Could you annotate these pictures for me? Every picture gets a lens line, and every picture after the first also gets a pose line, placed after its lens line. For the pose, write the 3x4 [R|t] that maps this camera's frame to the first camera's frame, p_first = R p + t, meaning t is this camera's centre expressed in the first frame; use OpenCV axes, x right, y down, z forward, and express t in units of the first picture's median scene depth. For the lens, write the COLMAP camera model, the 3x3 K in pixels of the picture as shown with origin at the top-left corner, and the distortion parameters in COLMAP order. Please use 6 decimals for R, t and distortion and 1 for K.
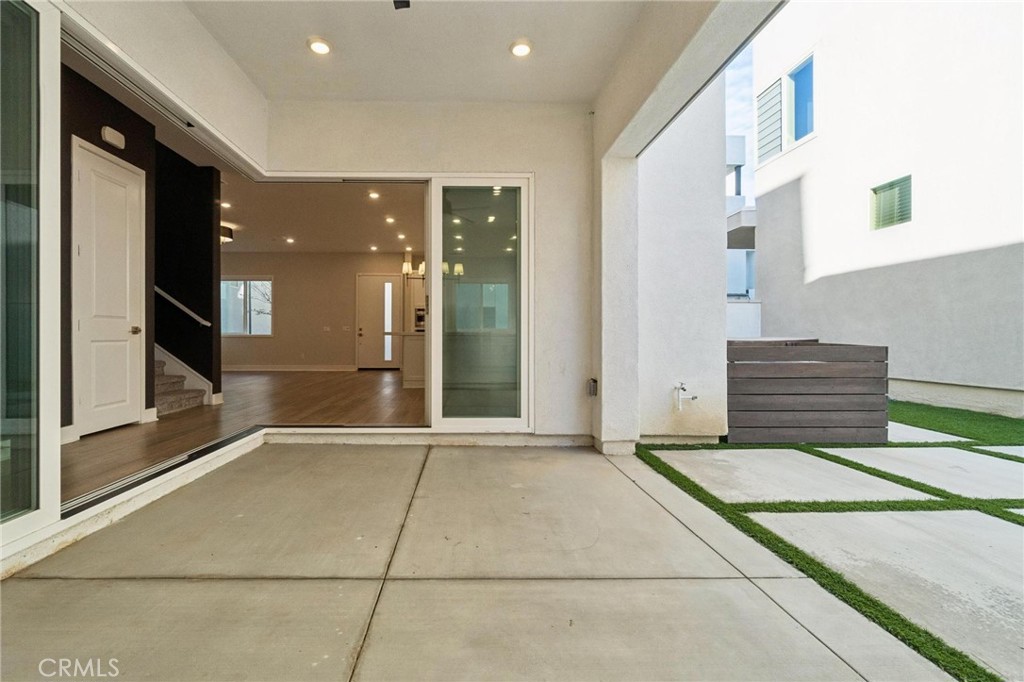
lens RADIAL K [[453.8, 0, 509.4], [0, 453.8, 338.1], [0, 0, 1]] dist [-0.001400, -0.000245]
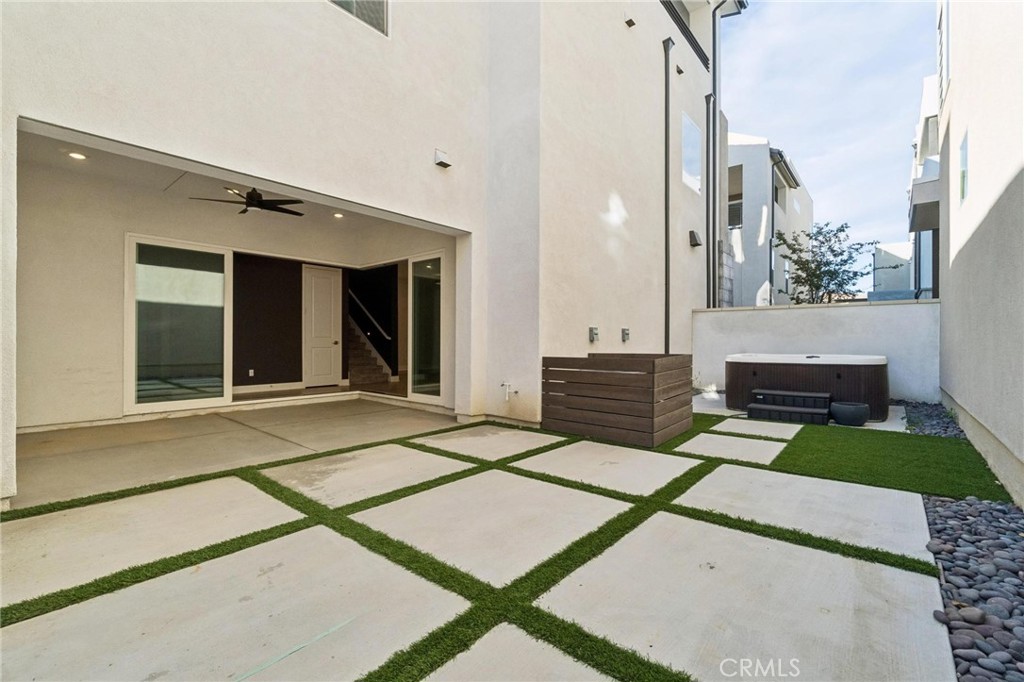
lens RADIAL K [[453.8, 0, 516.3], [0, 453.8, 341.6], [0, 0, 1]] dist [-0.001400, -0.000245]
pose [[0.742693, 0.001829, -0.669630, 1.328153], [-0.000726, 0.999998, 0.001927, -0.028341], [0.669632, -0.000945, 0.742693, -0.046716]]
